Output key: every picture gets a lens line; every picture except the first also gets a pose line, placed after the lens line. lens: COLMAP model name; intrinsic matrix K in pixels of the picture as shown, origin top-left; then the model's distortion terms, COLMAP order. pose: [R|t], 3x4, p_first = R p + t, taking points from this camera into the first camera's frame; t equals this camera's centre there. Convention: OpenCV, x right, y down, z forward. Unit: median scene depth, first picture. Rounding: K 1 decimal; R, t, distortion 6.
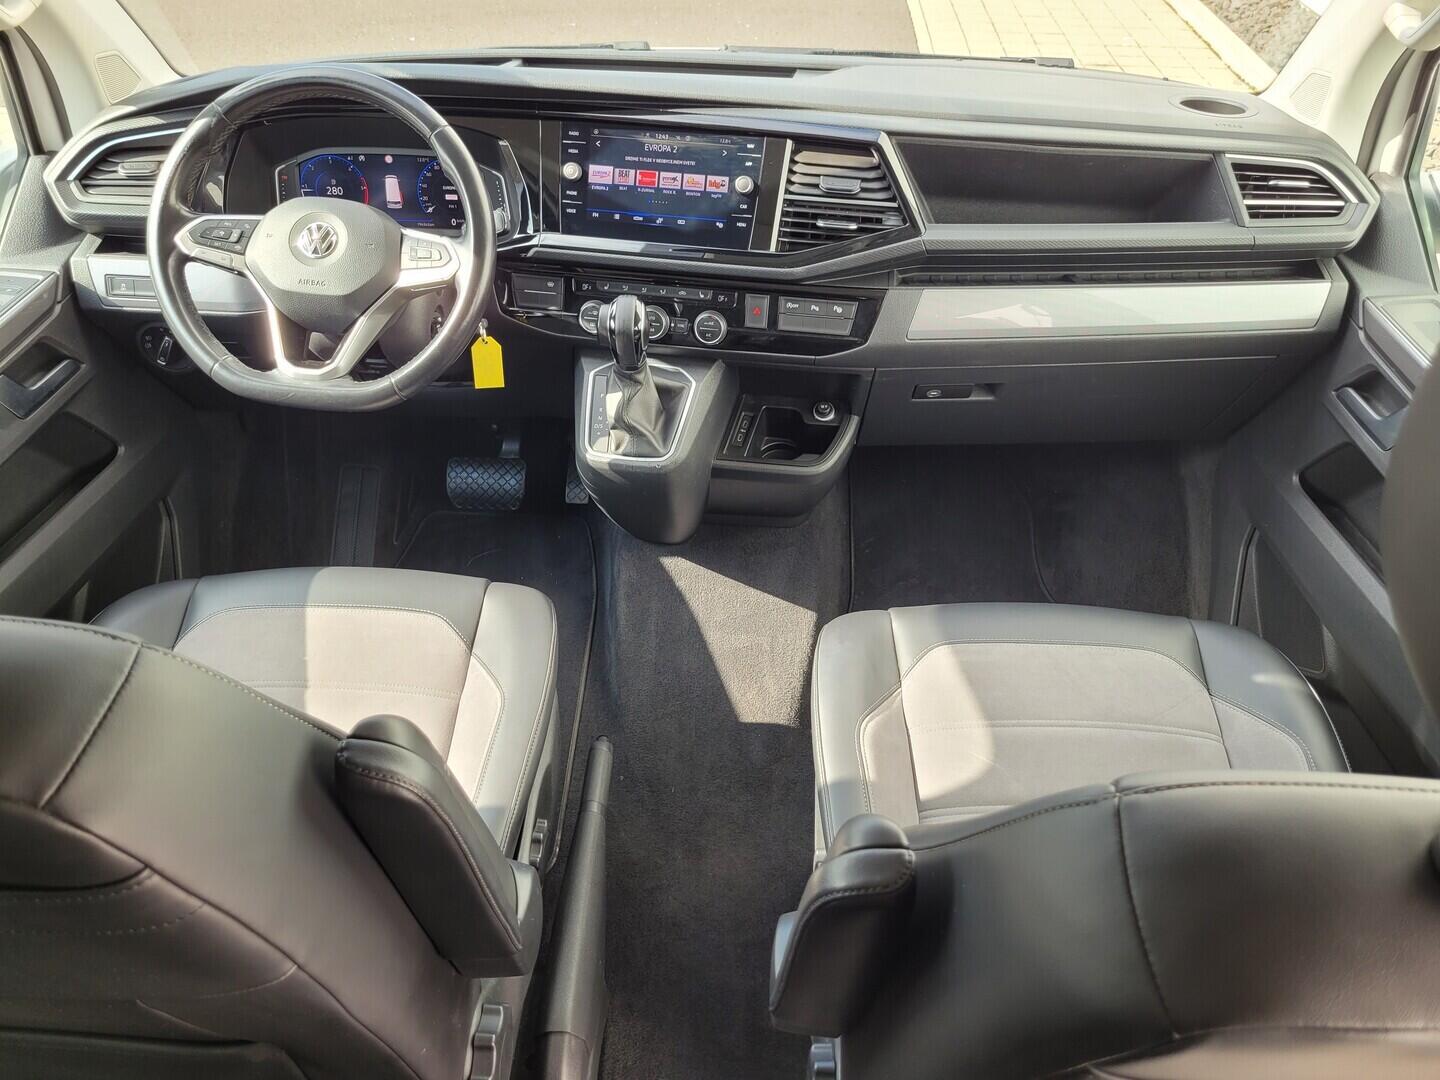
lens RADIAL K [[2171.8, 0, 720.0], [0, 2171.8, 540.0], [0, 0, 1]] dist [0.019921, 0.140103]
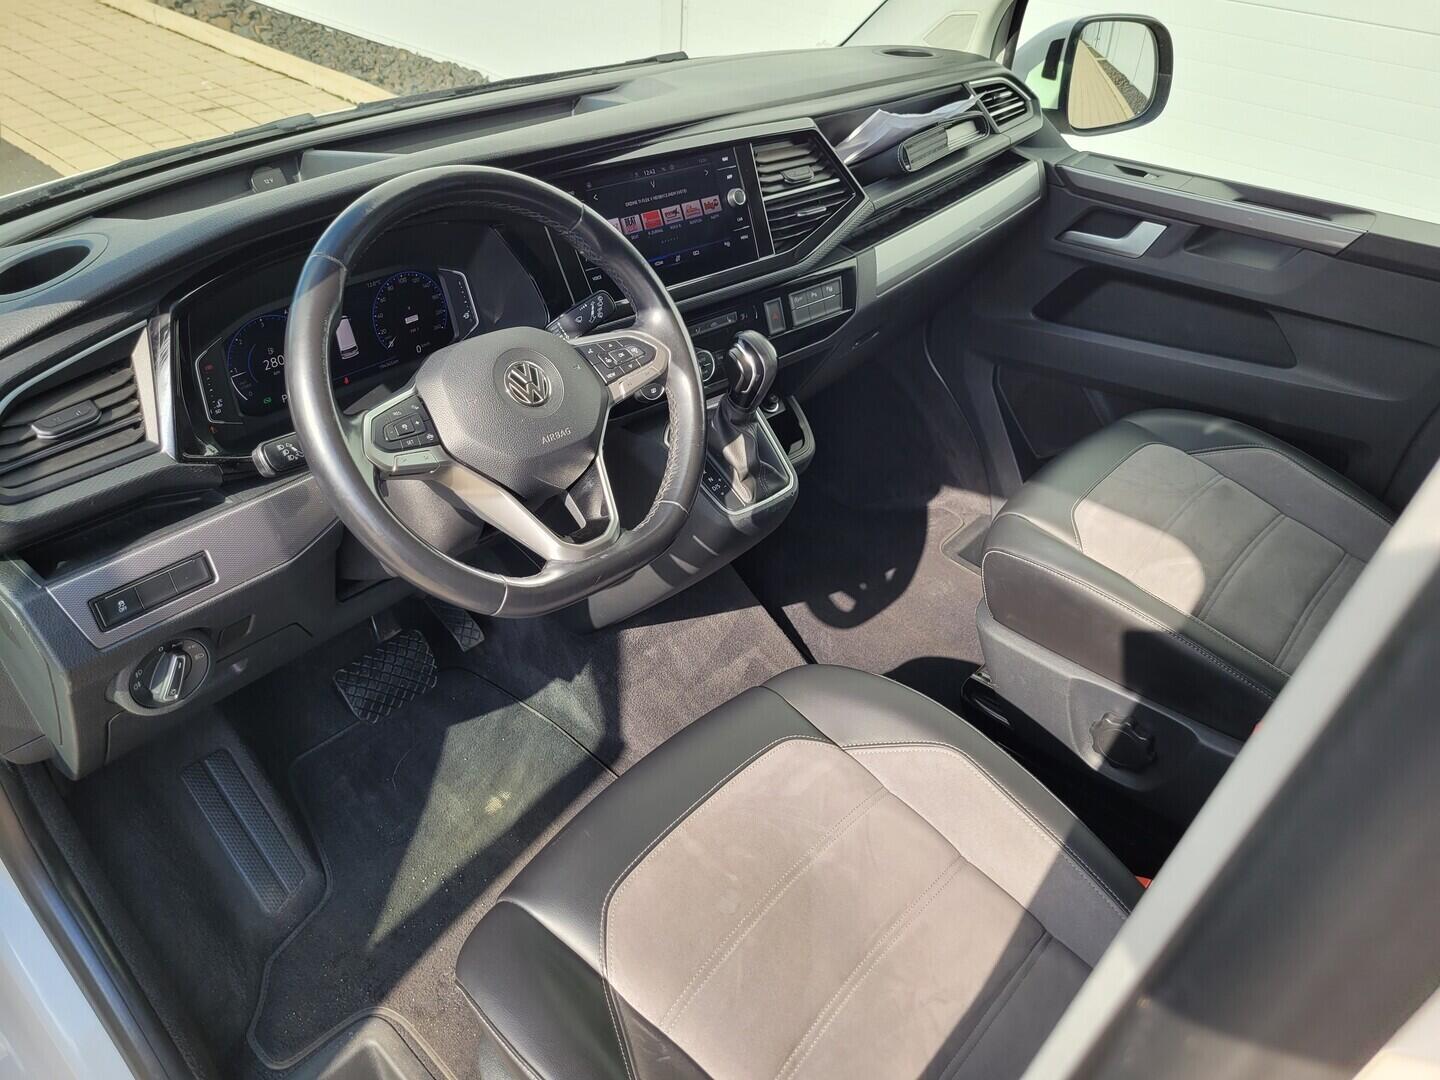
lens RADIAL K [[2171.8, 0, 720.0], [0, 2171.8, 540.0], [0, 0, 1]] dist [0.019921, 0.140103]
pose [[0.171781, -0.311303, 0.934656, -0.950739], [0.344362, 0.907882, 0.239095, -0.258654], [-0.922988, 0.280788, 0.263157, 0.786212]]
